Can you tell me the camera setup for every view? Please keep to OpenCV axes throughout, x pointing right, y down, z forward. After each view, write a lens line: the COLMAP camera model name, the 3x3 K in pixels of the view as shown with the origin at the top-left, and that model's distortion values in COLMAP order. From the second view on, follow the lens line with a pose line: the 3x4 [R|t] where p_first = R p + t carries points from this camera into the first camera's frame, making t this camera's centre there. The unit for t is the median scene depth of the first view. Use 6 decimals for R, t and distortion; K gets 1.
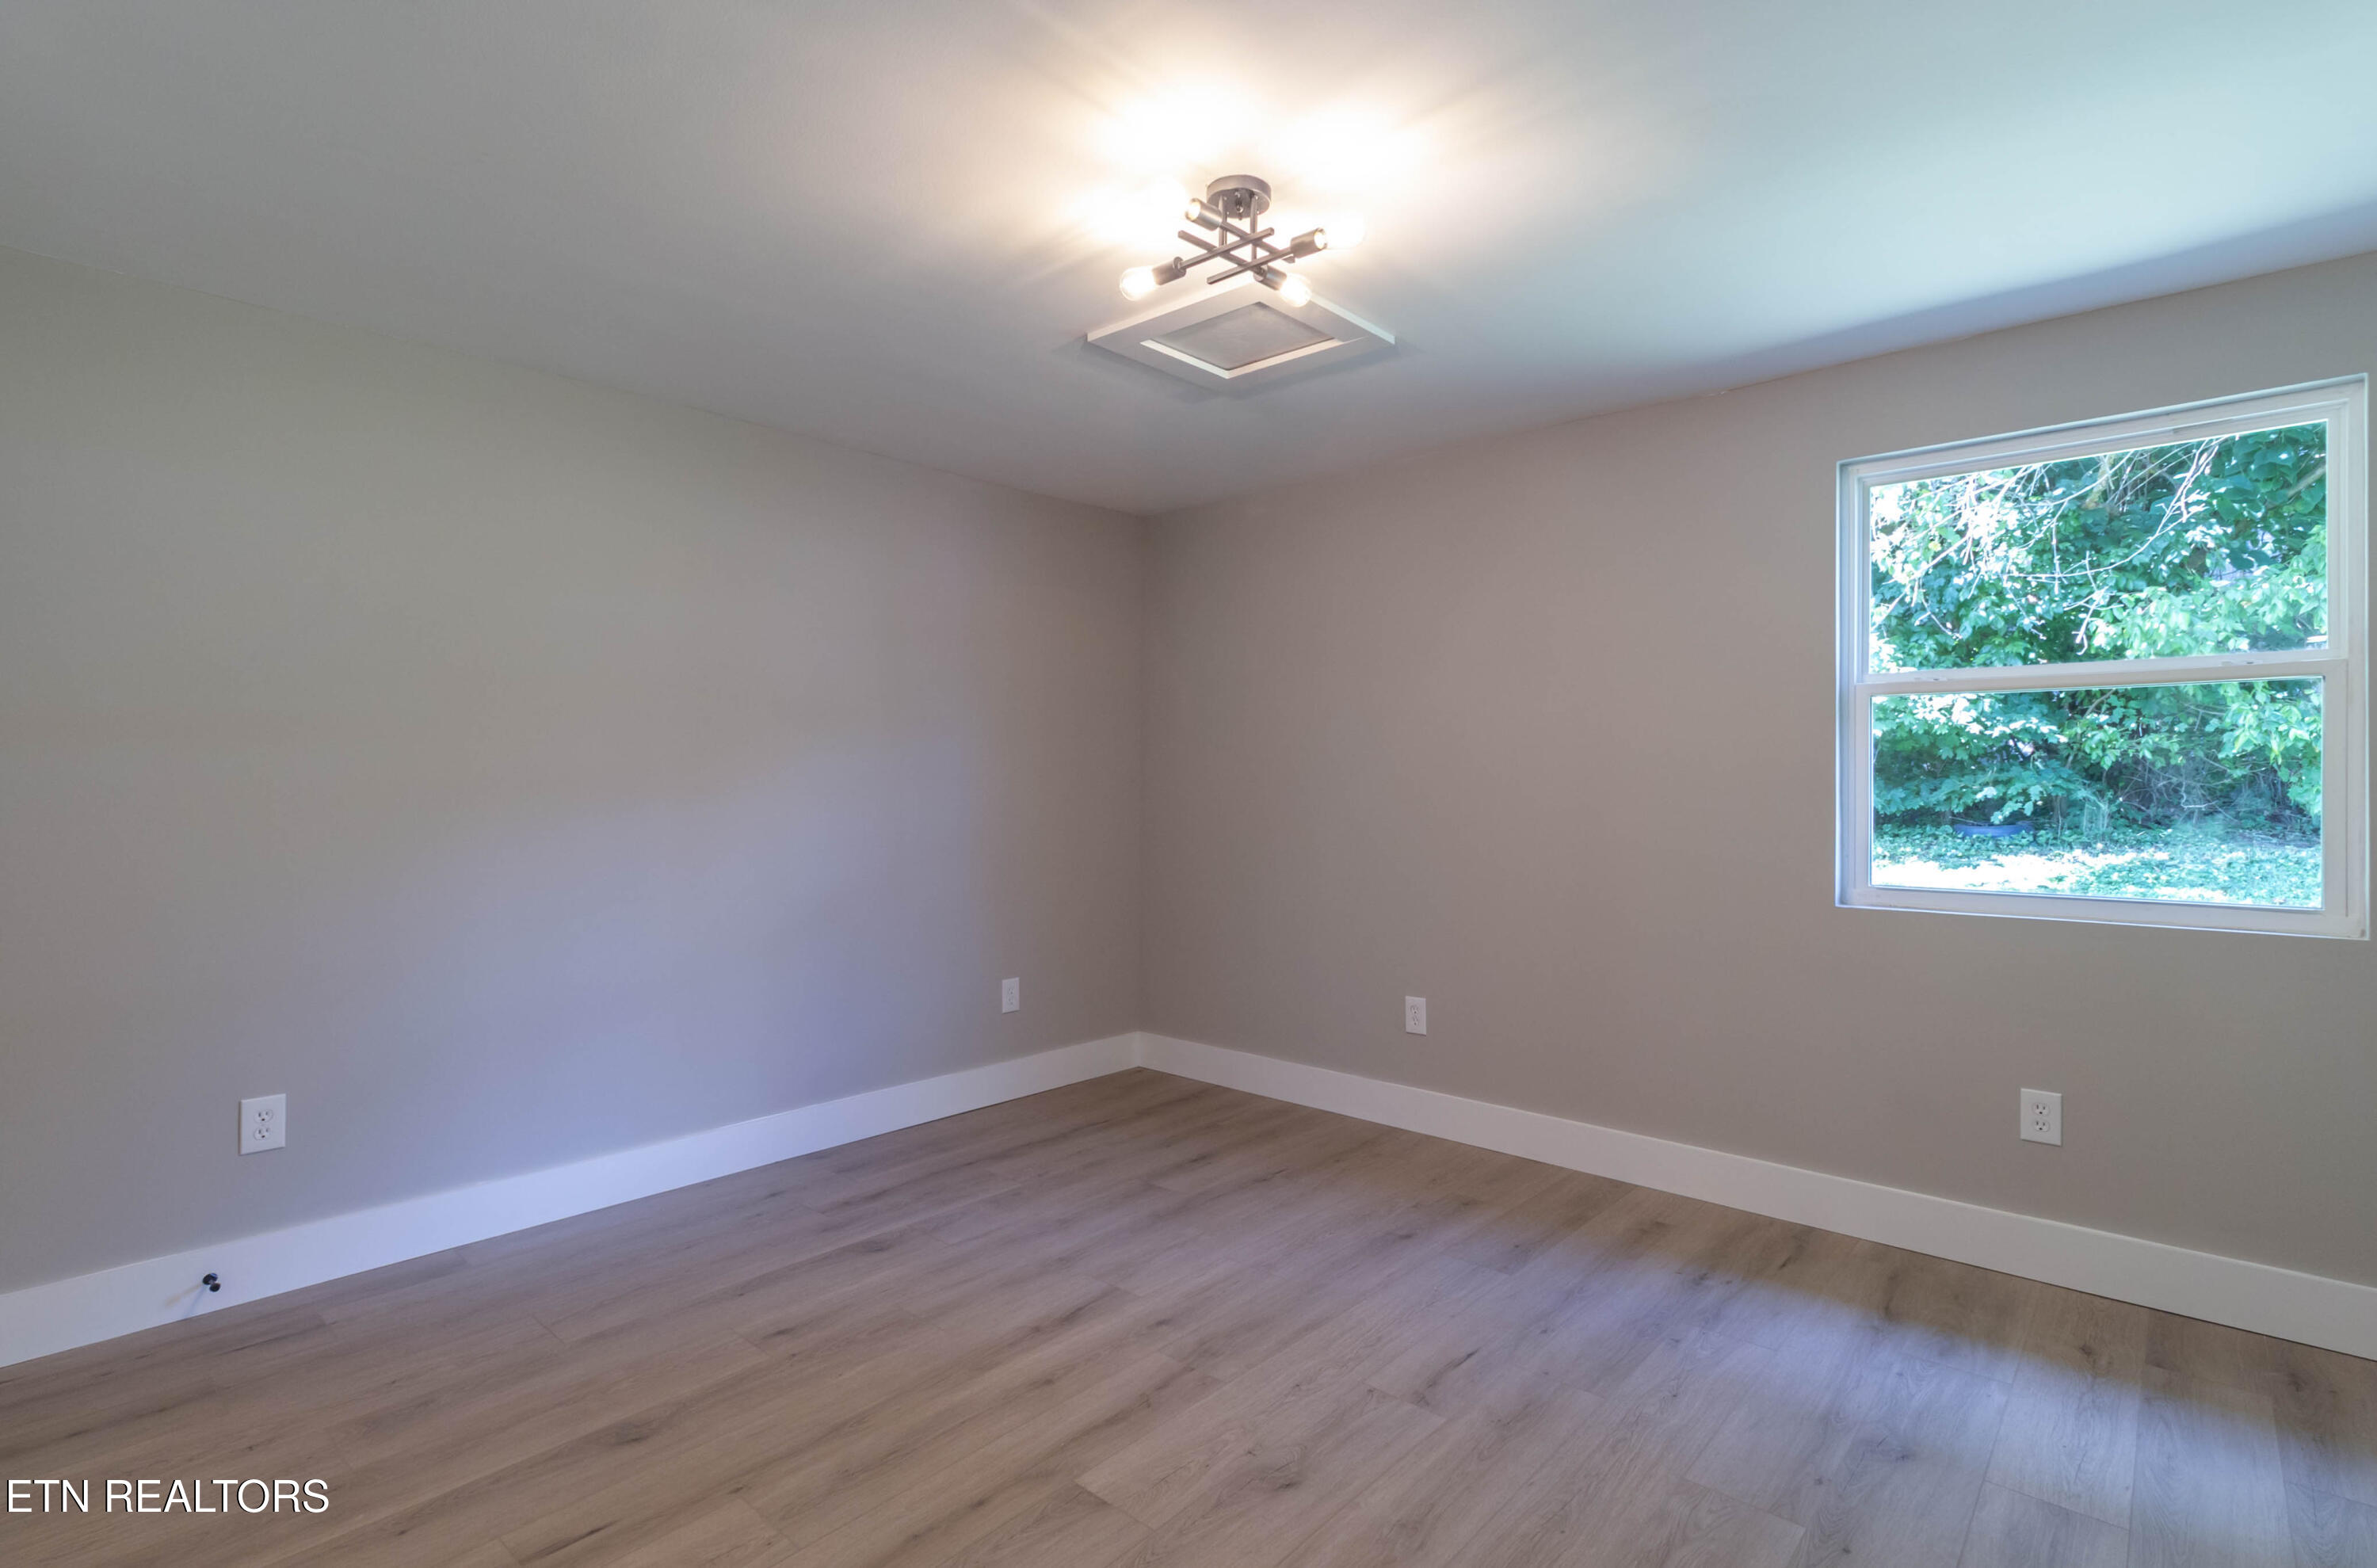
lens RADIAL K [[1113.9, 0, 1190.6], [0, 1113.9, 788.5], [0, 0, 1]] dist [0.001999, 0.000935]
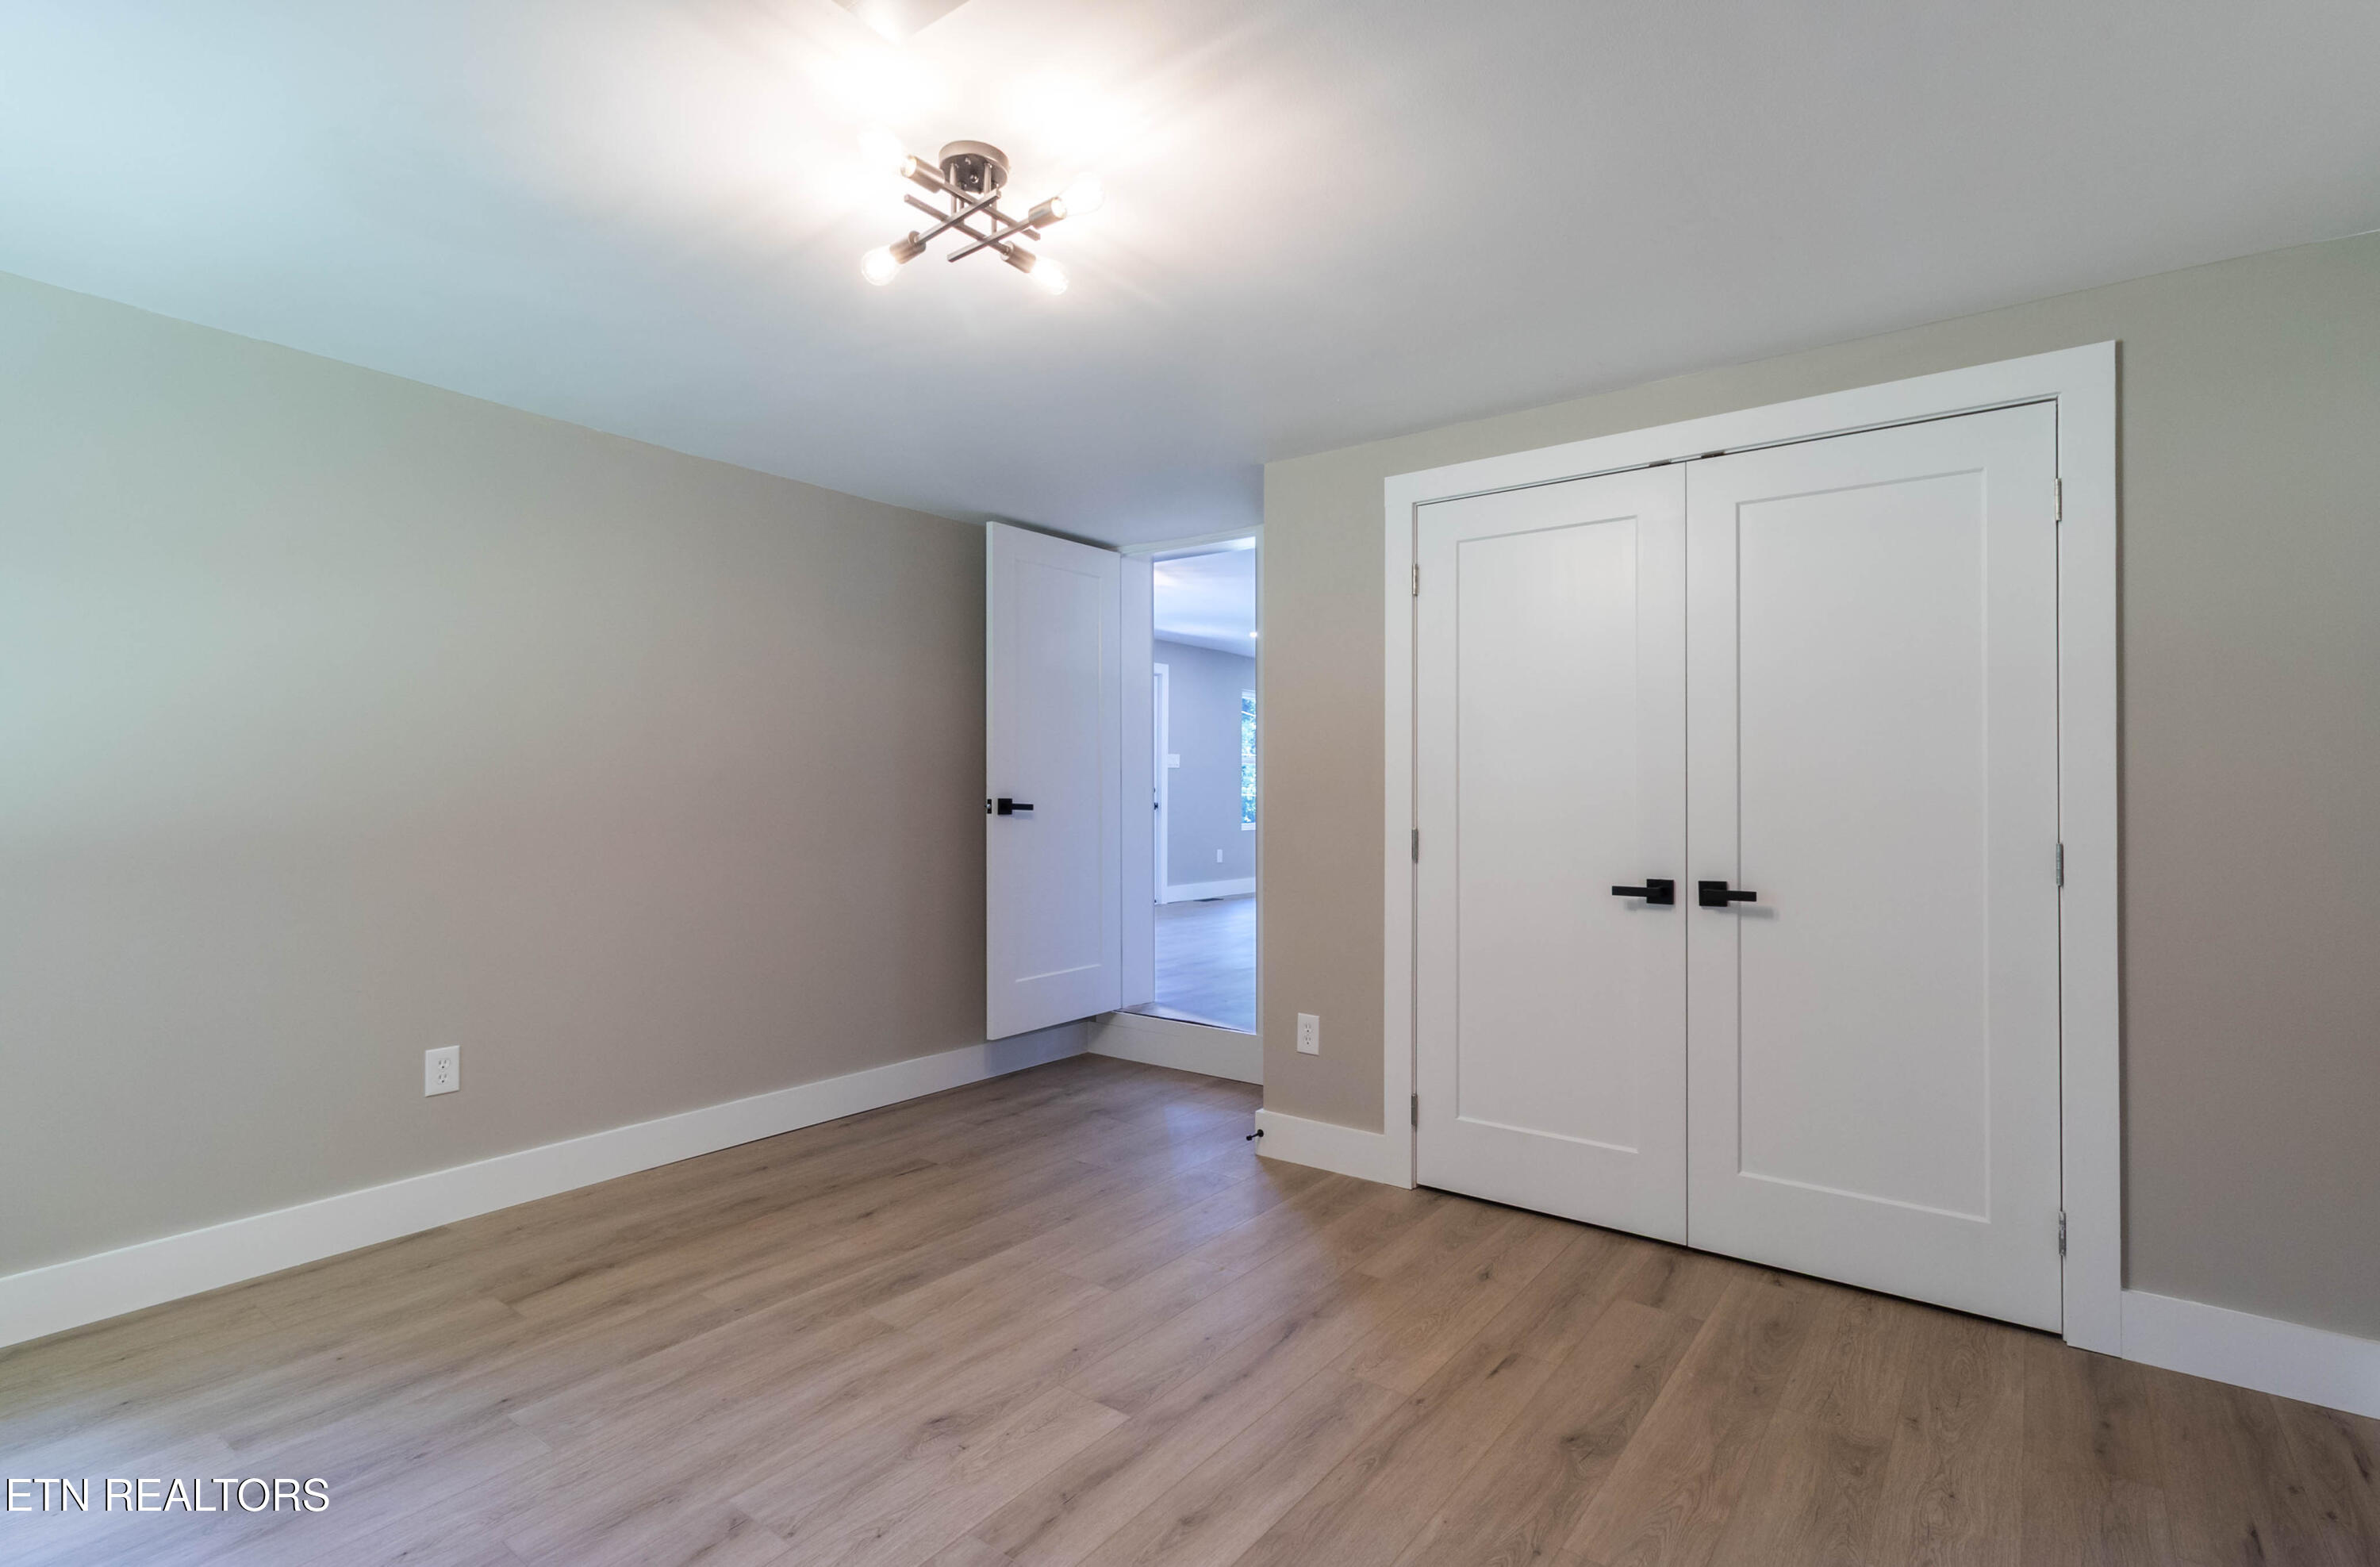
lens RADIAL K [[1115.4, 0, 1200.2], [0, 1115.4, 786.9], [0, 0, 1]] dist [0.001999, 0.000935]
pose [[-0.996362, -0.005104, -0.085066, -0.070828], [-0.005049, 0.999987, -0.000872, -0.009676], [0.085069, -0.000439, -0.996375, 1.990707]]
